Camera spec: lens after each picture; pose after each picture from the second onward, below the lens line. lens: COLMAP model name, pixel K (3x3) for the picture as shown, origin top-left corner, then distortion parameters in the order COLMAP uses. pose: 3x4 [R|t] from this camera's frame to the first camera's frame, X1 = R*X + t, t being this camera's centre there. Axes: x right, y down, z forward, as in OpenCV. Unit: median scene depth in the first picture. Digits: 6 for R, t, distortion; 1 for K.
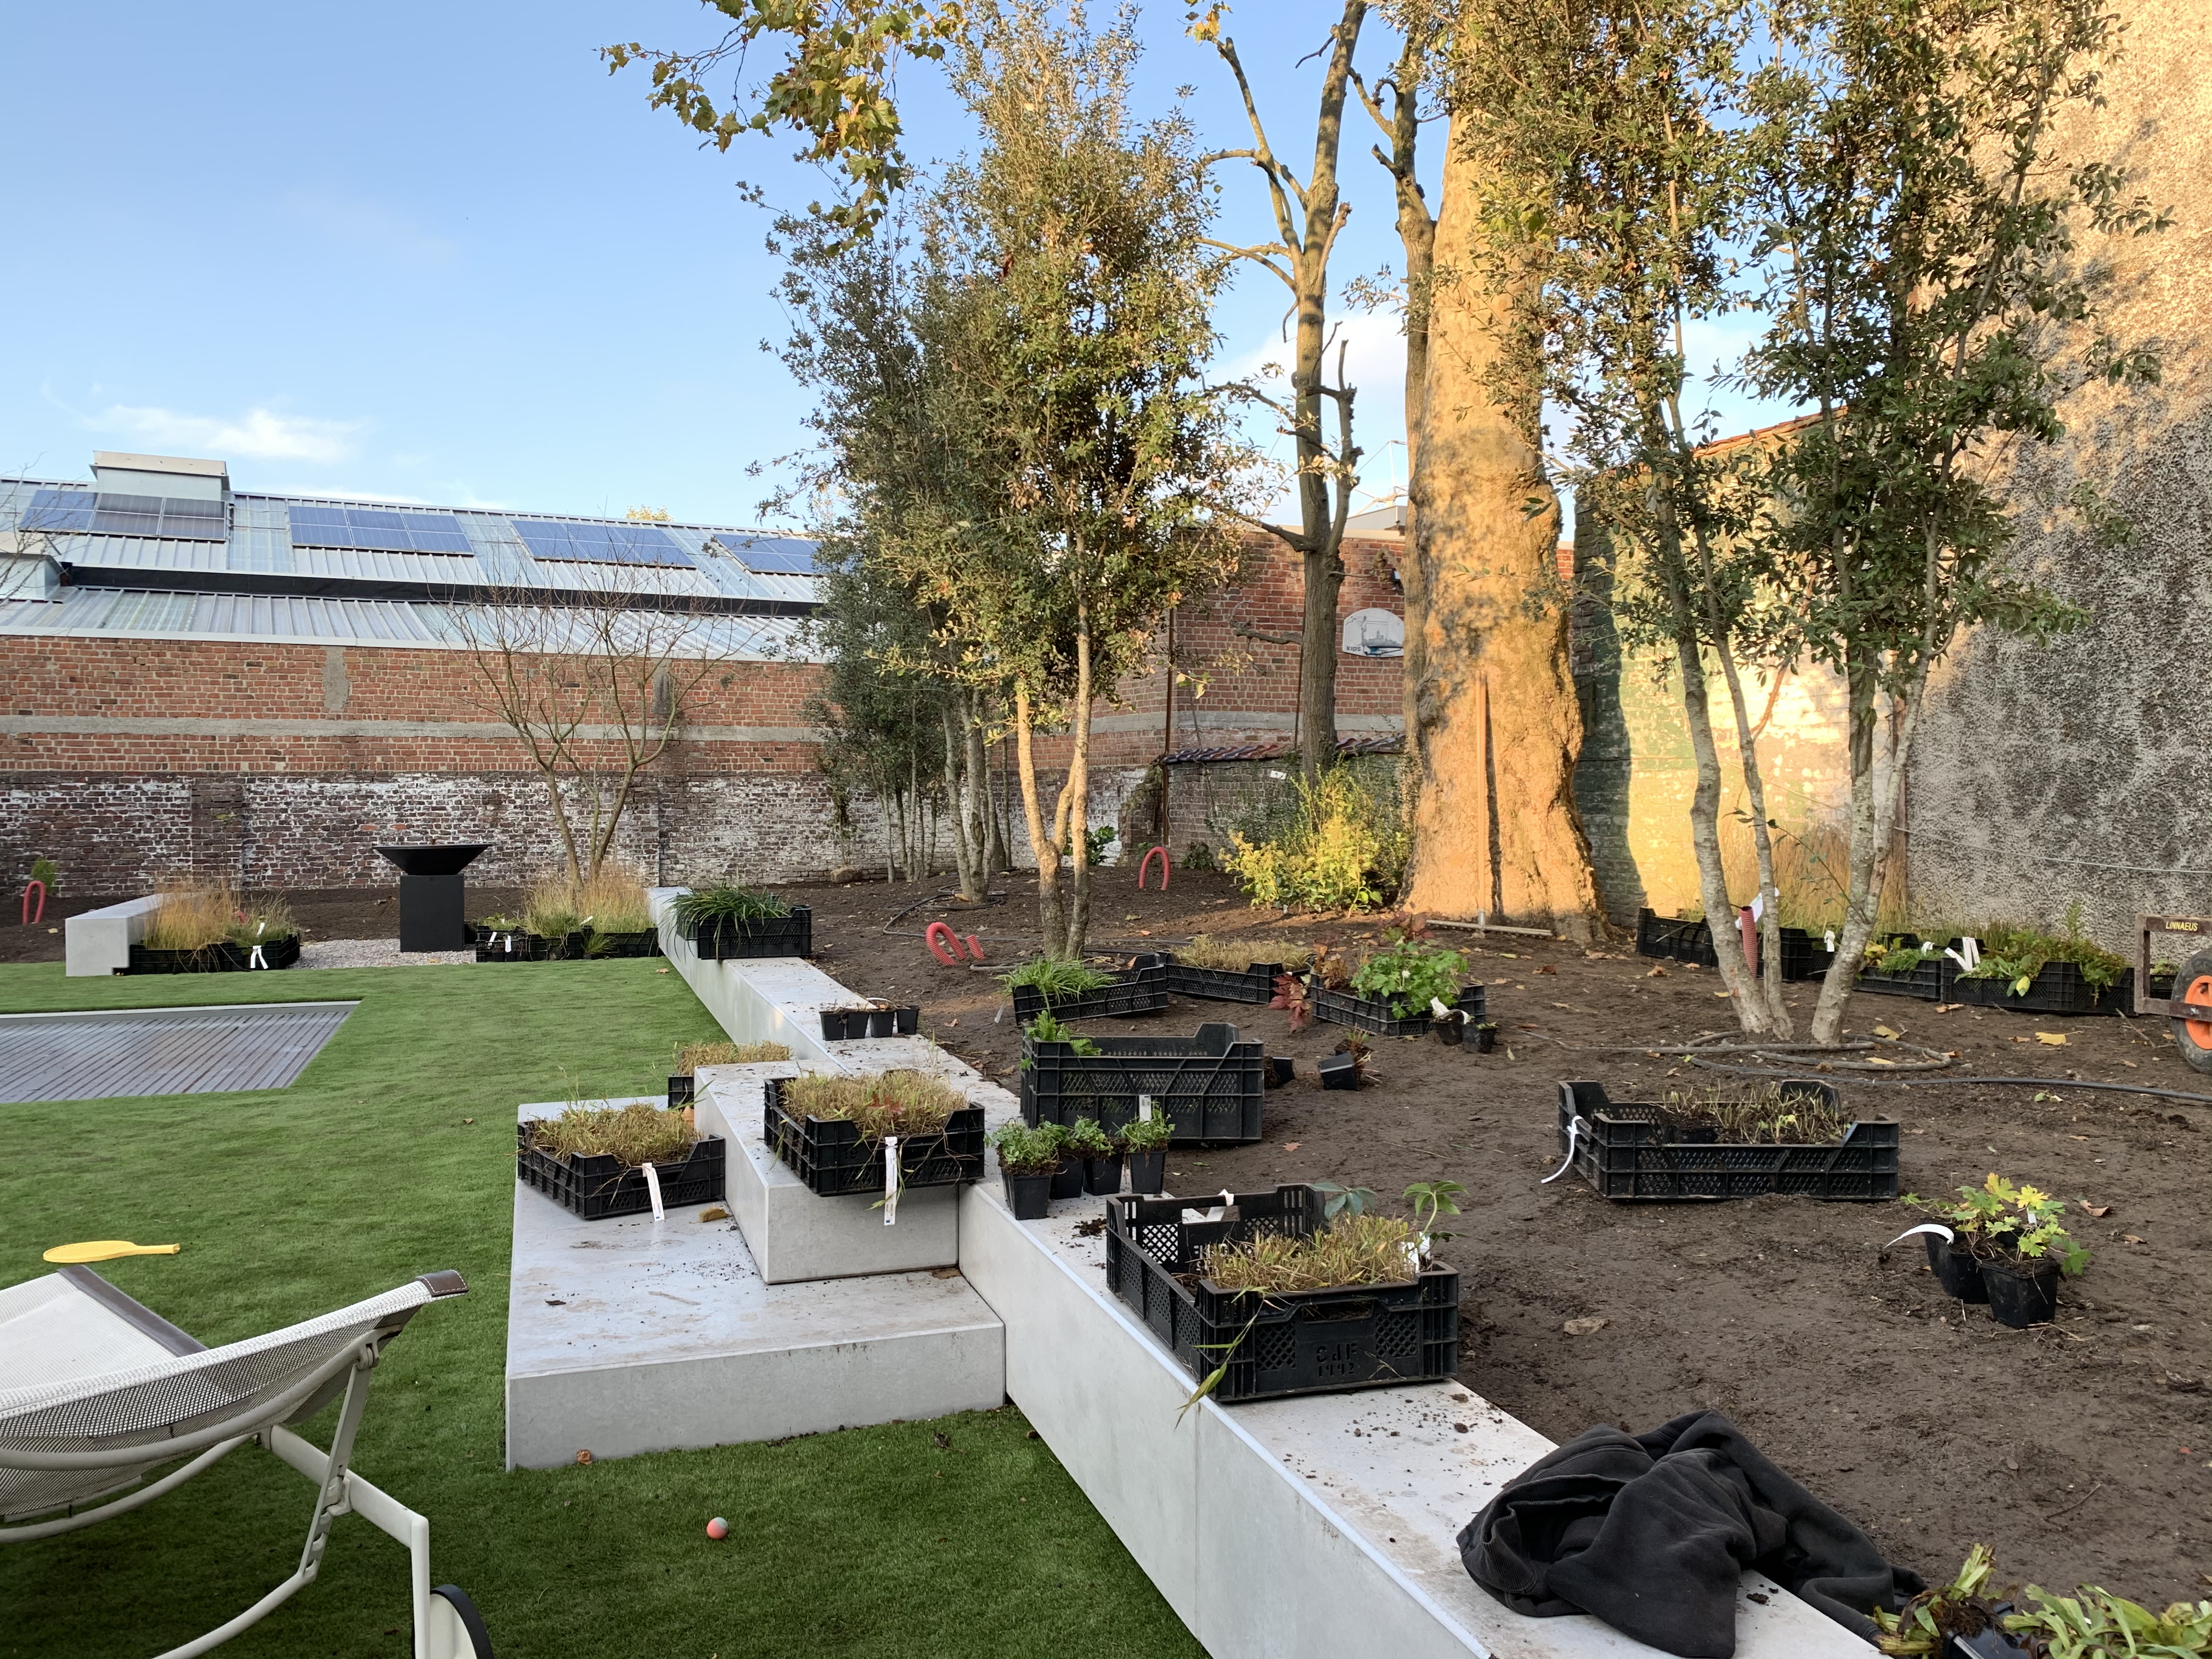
lens RADIAL K [[1690.4, 0, 1094.0], [0, 1690.4, 837.9], [0, 0, 1]] dist [0.052666, -0.055875]
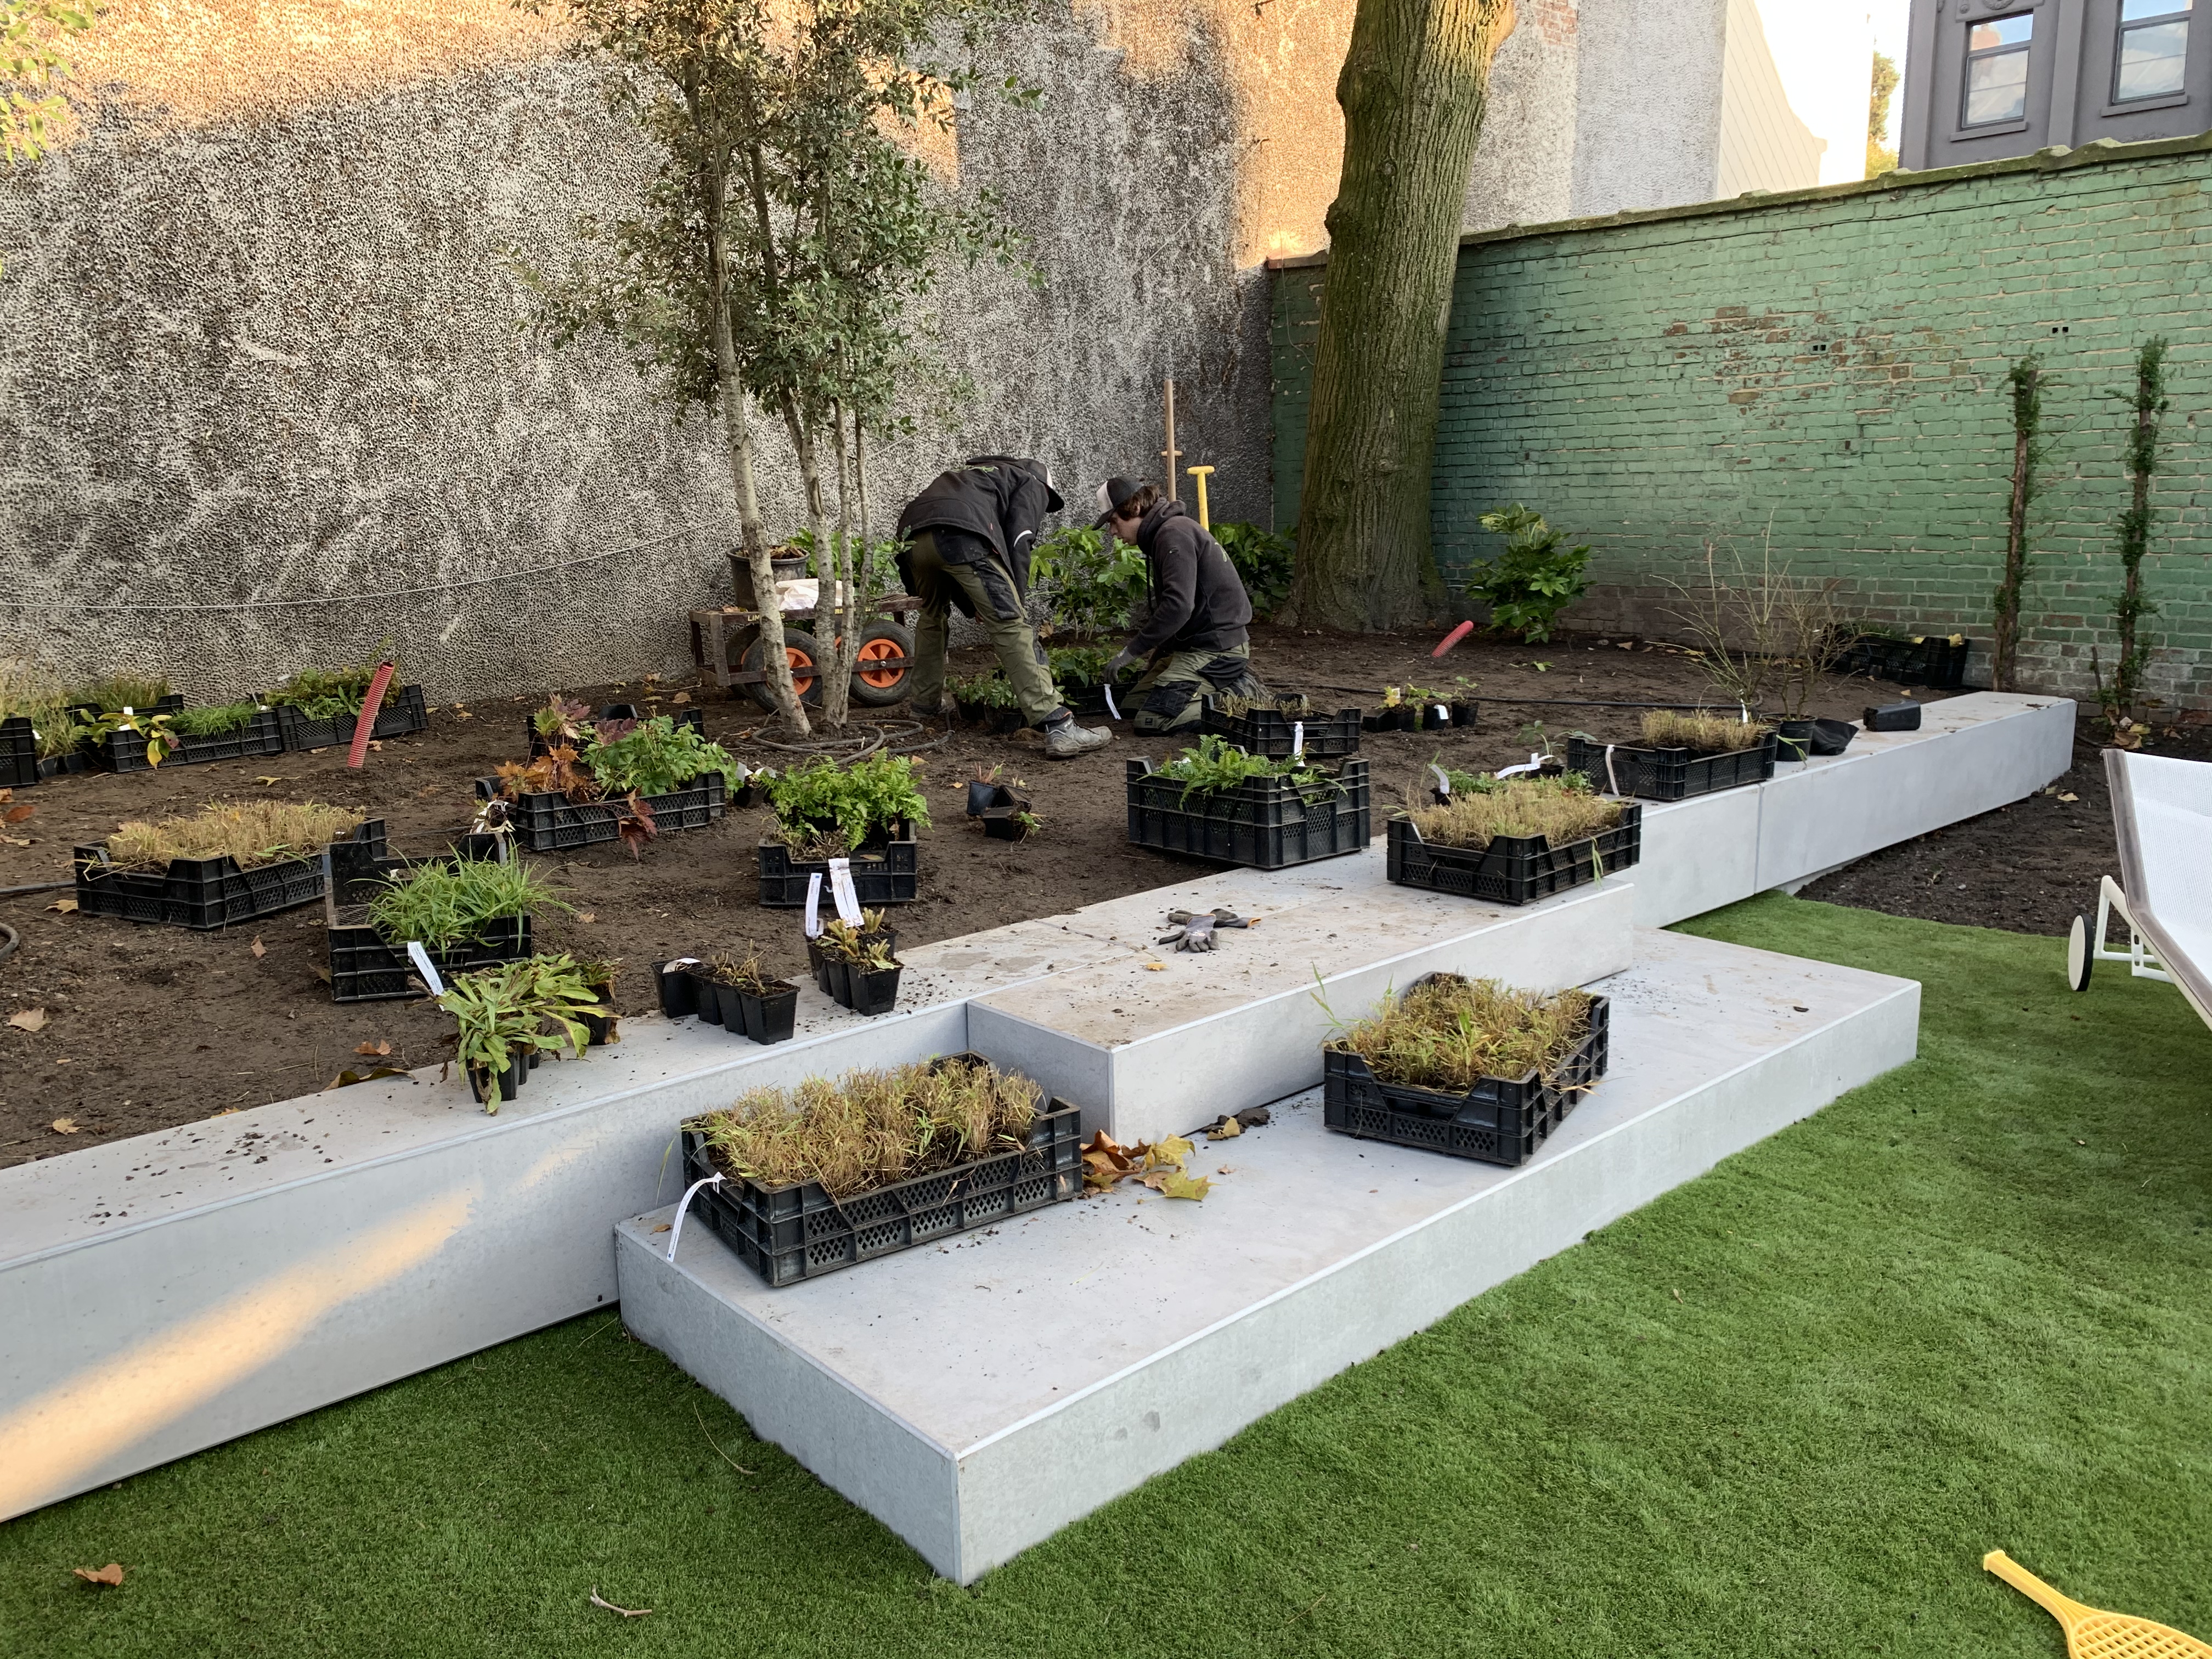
lens RADIAL K [[1690.4, 0, 1103.7], [0, 1690.4, 819.2], [0, 0, 1]] dist [0.052666, -0.055875]
pose [[-0.390172, -0.177870, 0.903398, -0.552031], [0.044082, 0.976429, 0.211288, -0.050831], [-0.919686, 0.122262, -0.373135, 0.895475]]
